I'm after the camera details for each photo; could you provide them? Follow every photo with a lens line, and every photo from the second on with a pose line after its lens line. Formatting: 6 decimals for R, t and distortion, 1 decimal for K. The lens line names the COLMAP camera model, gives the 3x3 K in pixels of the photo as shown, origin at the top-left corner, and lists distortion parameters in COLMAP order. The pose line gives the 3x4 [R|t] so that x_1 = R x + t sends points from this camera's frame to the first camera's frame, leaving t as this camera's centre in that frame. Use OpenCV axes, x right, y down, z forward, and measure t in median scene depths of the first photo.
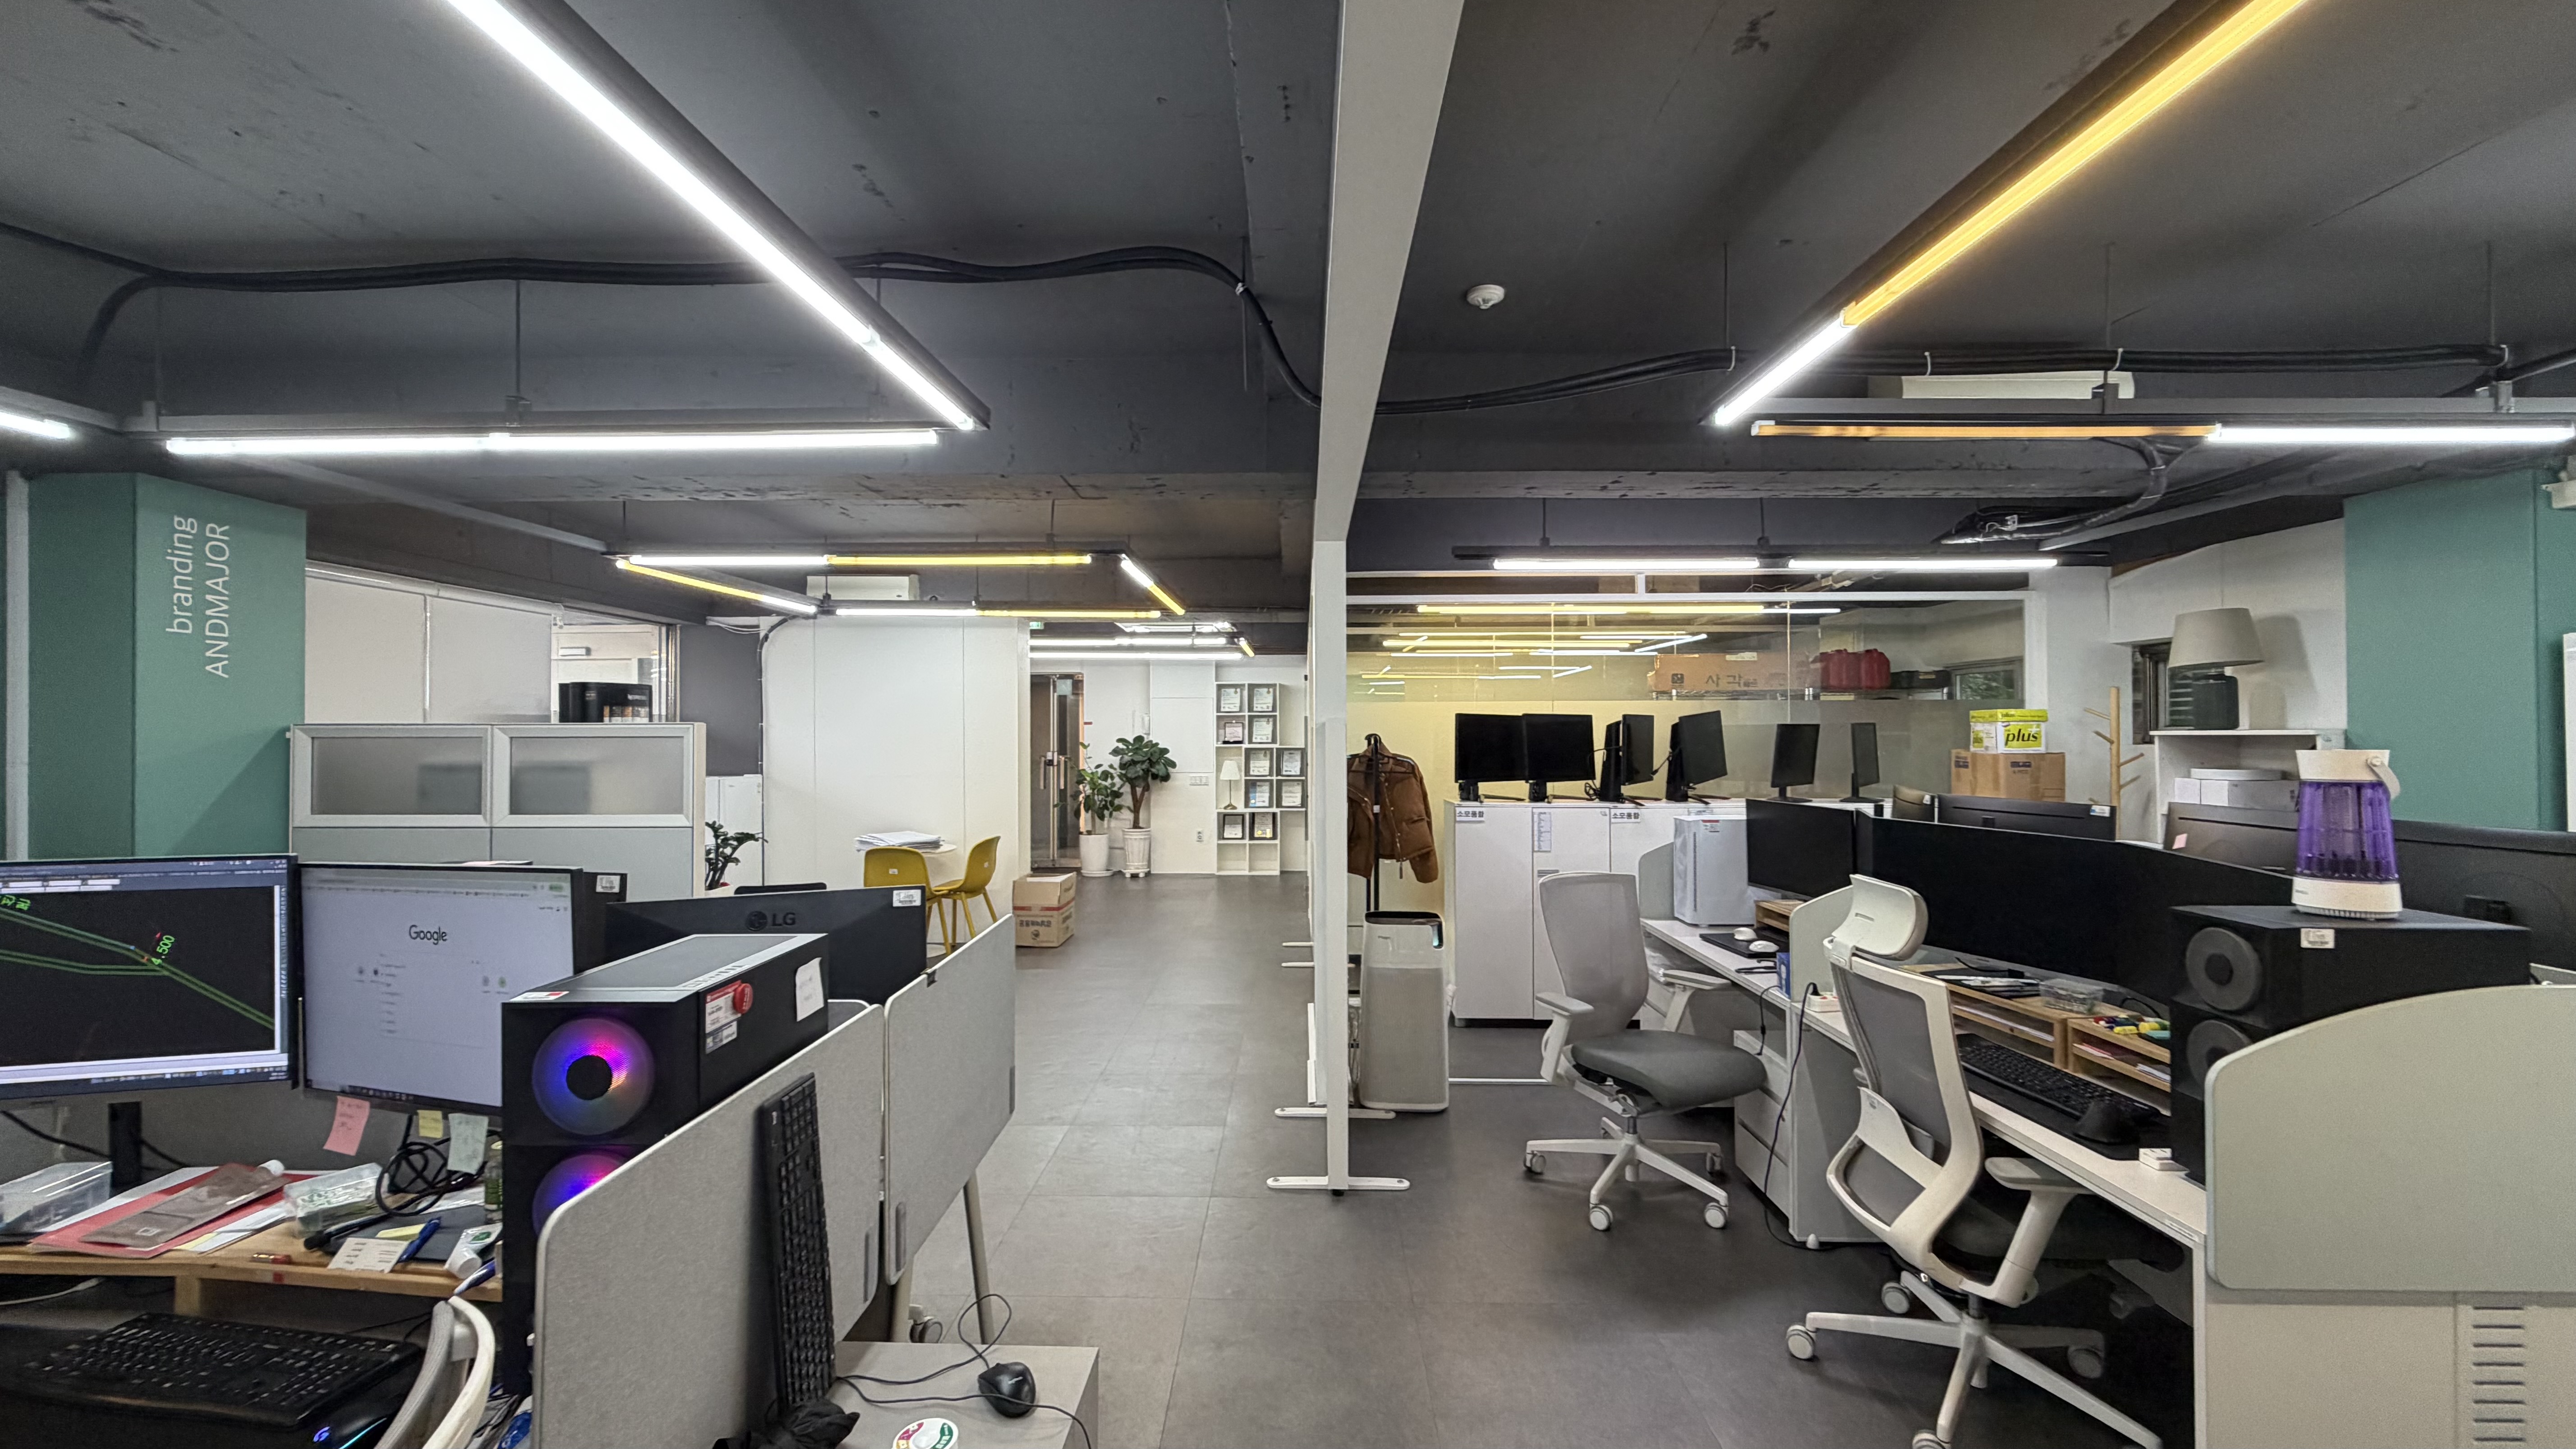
lens RADIAL K [[1015.6, 0, 1276.7], [0, 1015.6, 725.6], [0, 0, 1]] dist [0.000463, -0.000482]
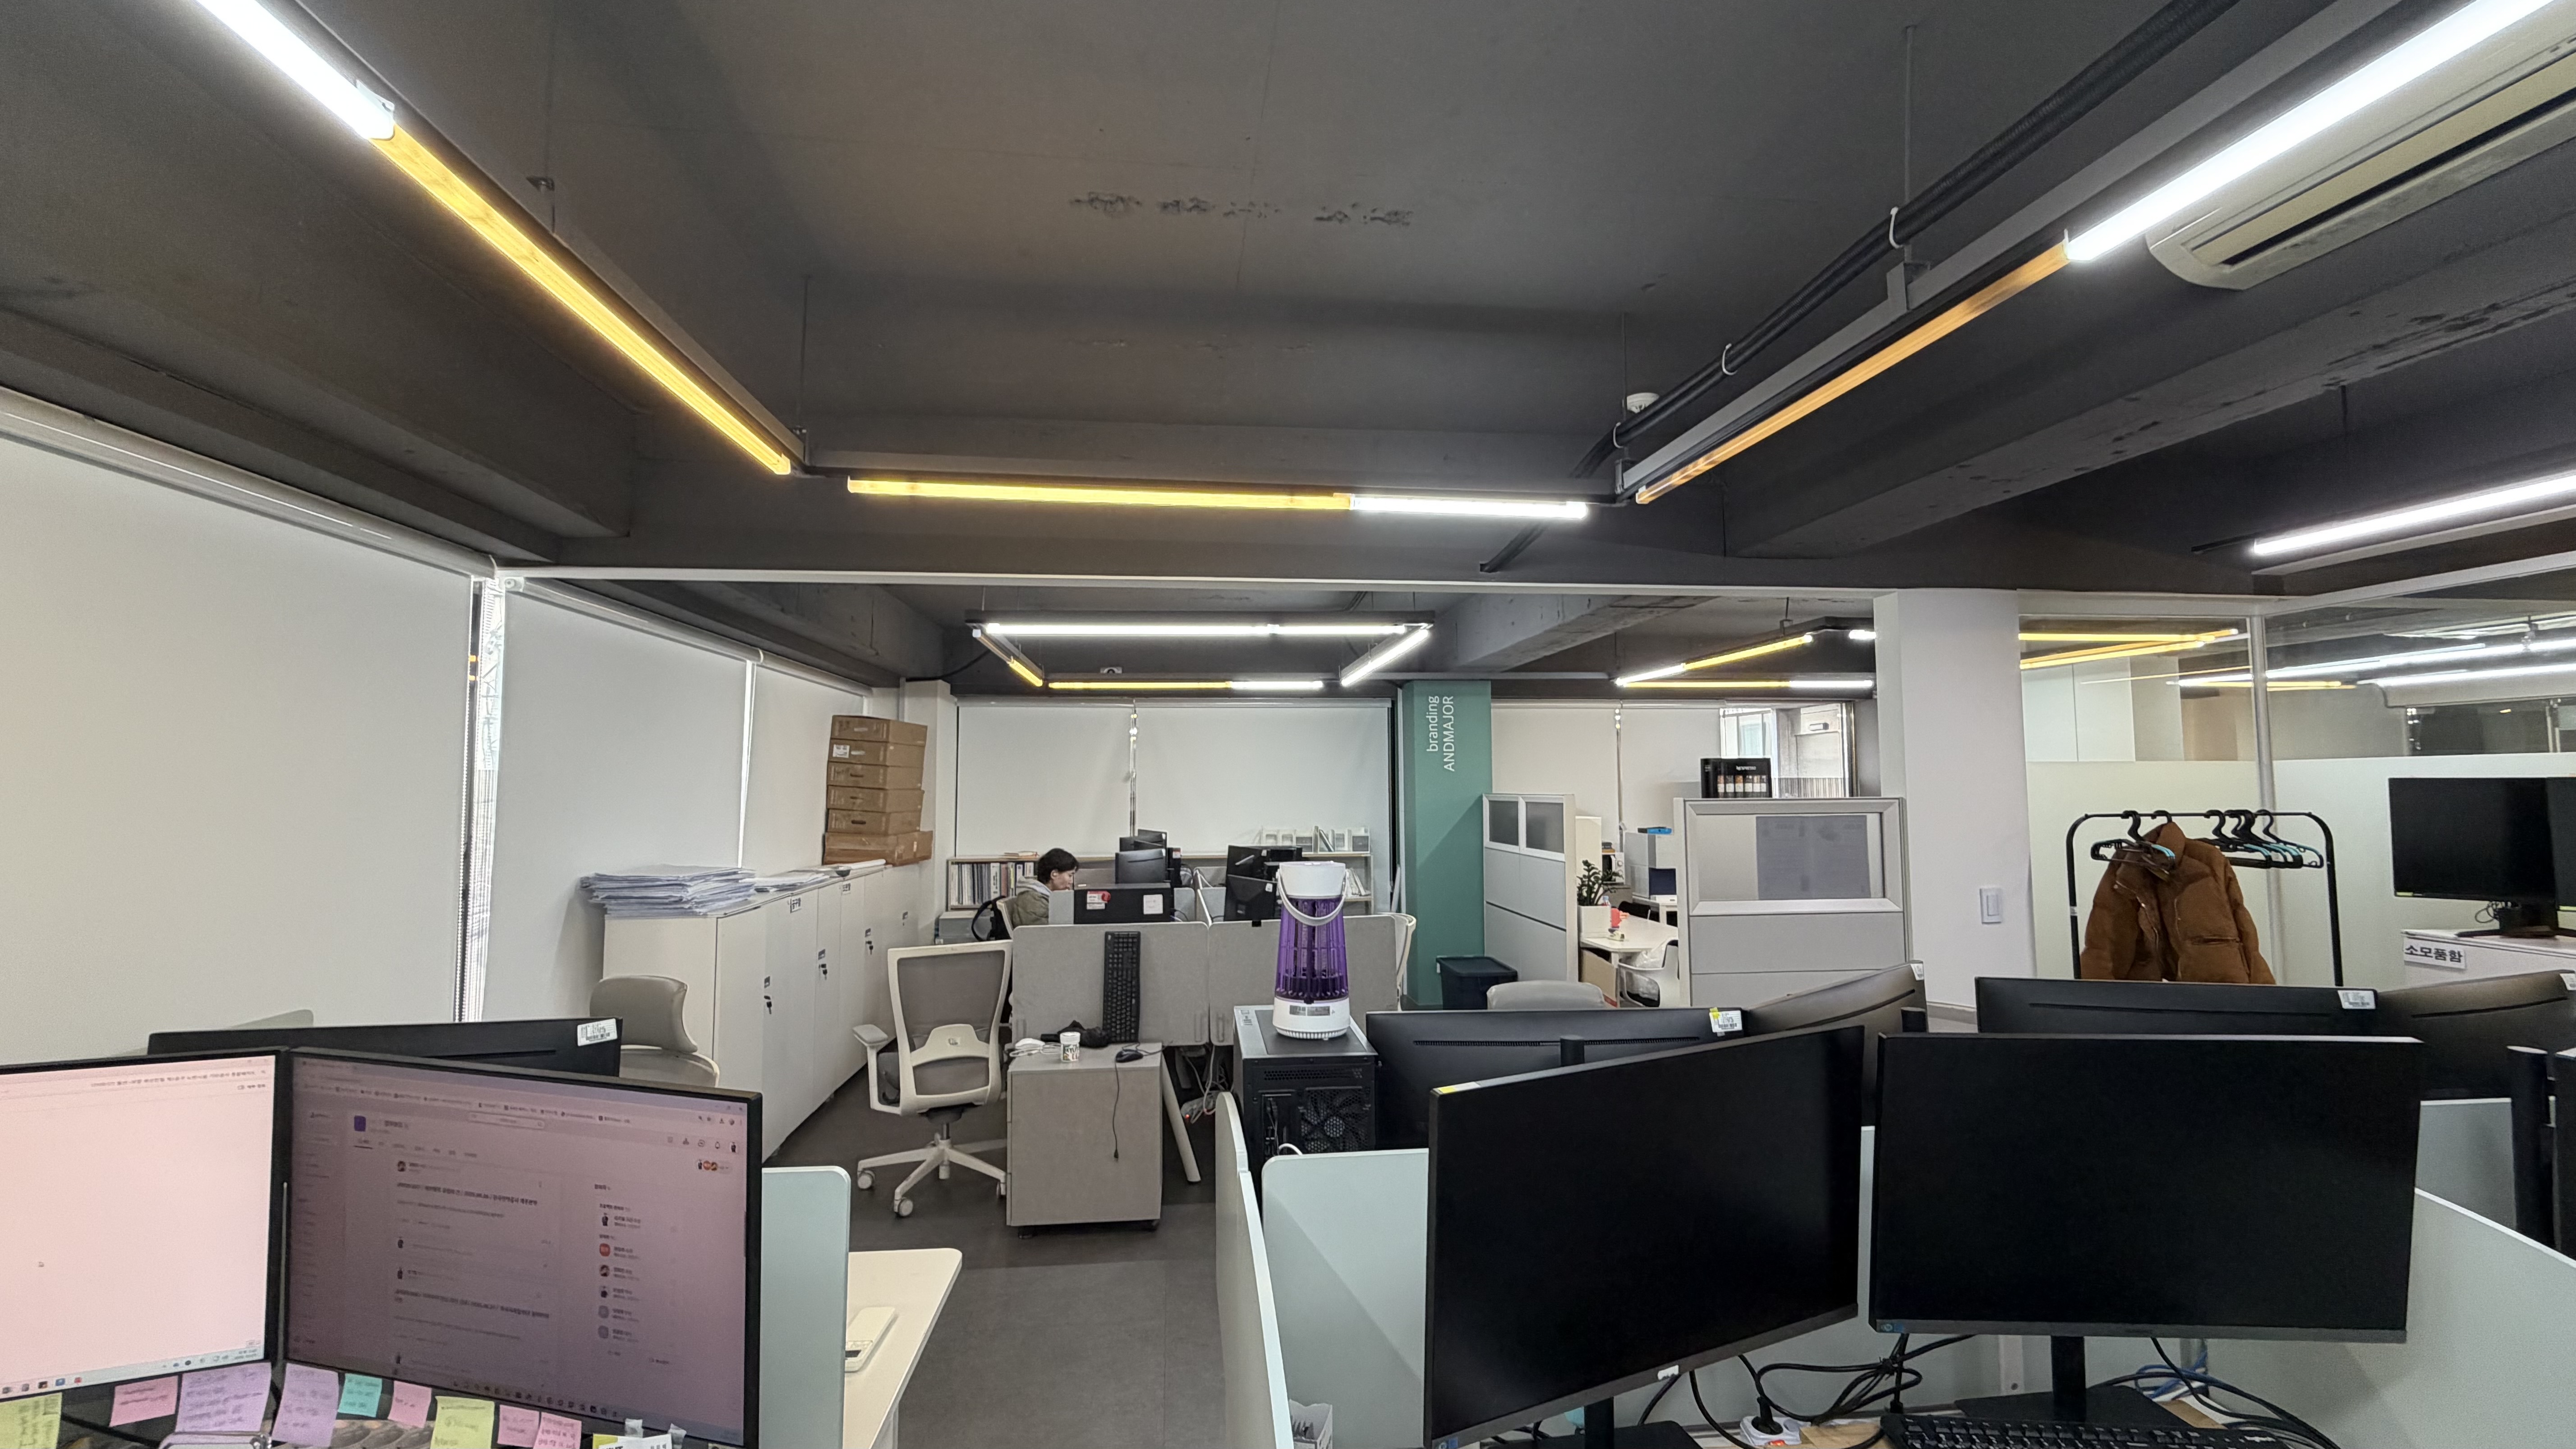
lens RADIAL K [[1015.6, 0, 1284.7], [0, 1015.6, 726.7], [0, 0, 1]] dist [0.000463, -0.000482]
pose [[0.139693, -0.058594, -0.988460, 0.949602], [0.014457, 0.998262, -0.057132, -0.024705], [0.990089, -0.006309, 0.140298, 0.387114]]
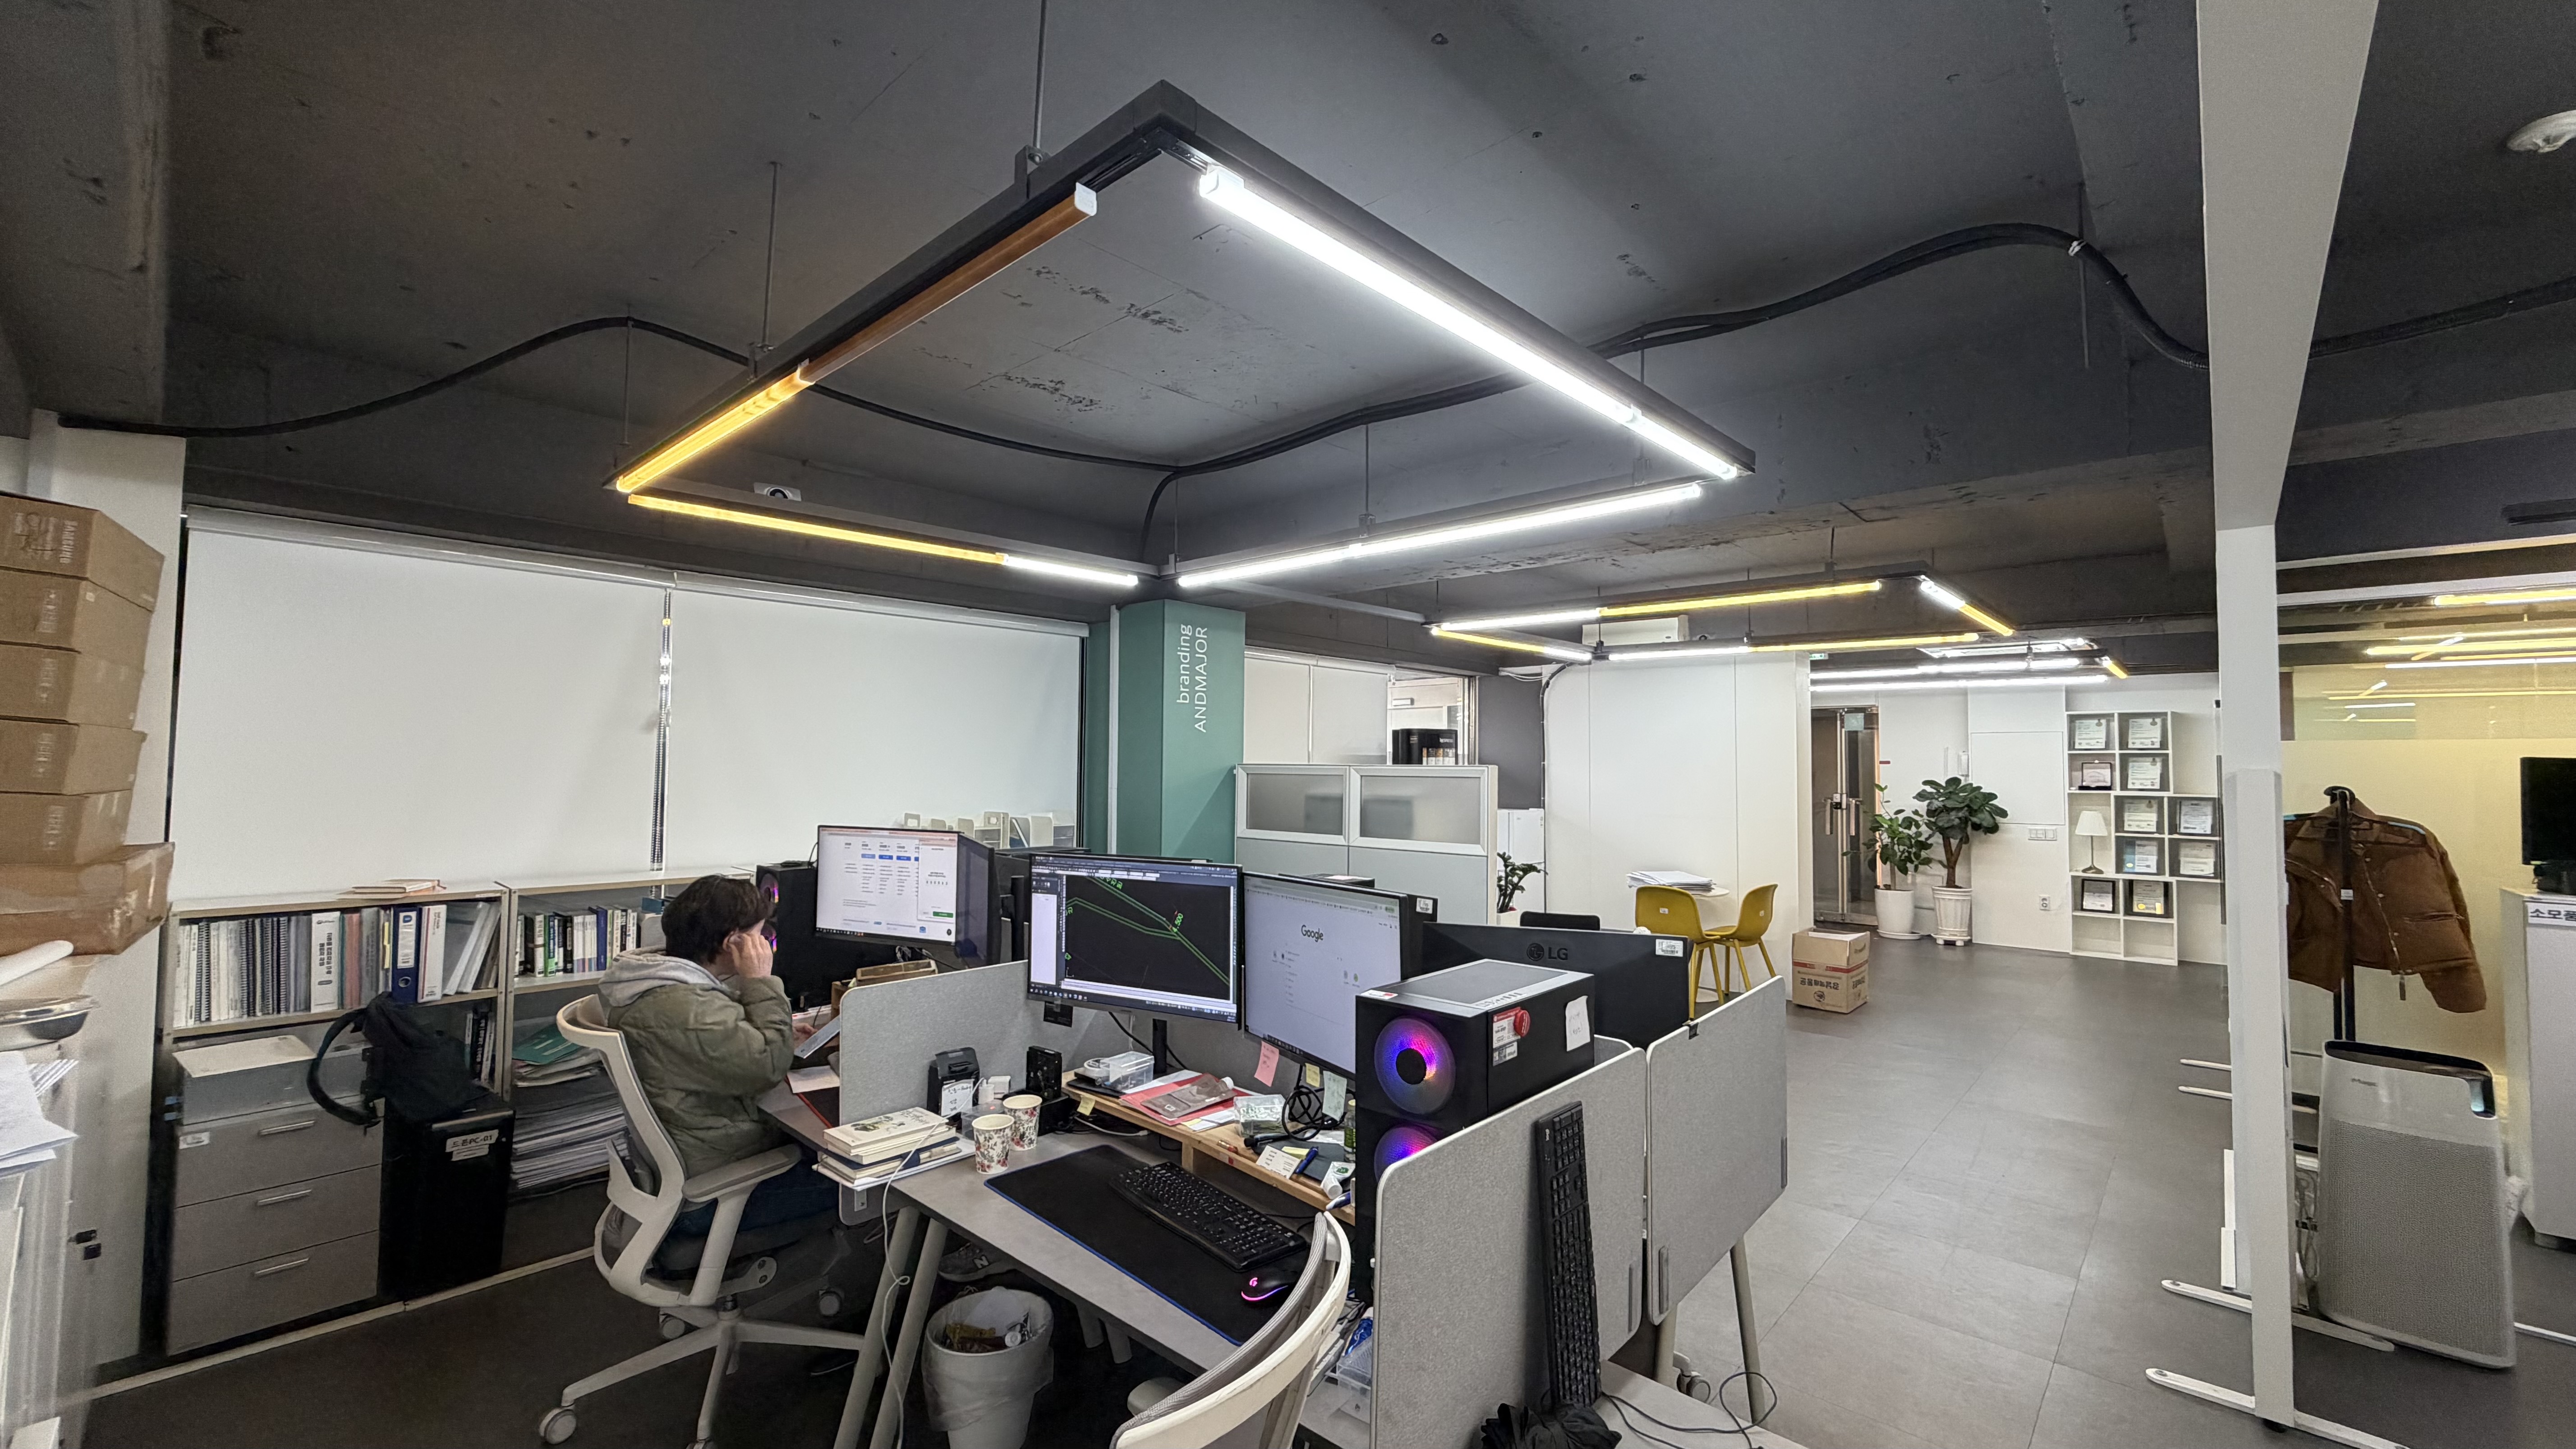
lens RADIAL K [[1015.6, 0, 1287.4], [0, 1015.6, 728.7], [0, 0, 1]] dist [0.000463, -0.000482]
pose [[0.752944, -0.015072, -0.657912, 0.013222], [-0.005220, 0.999569, -0.028873, -0.010823], [0.658064, 0.025174, 0.752541, -0.018073]]
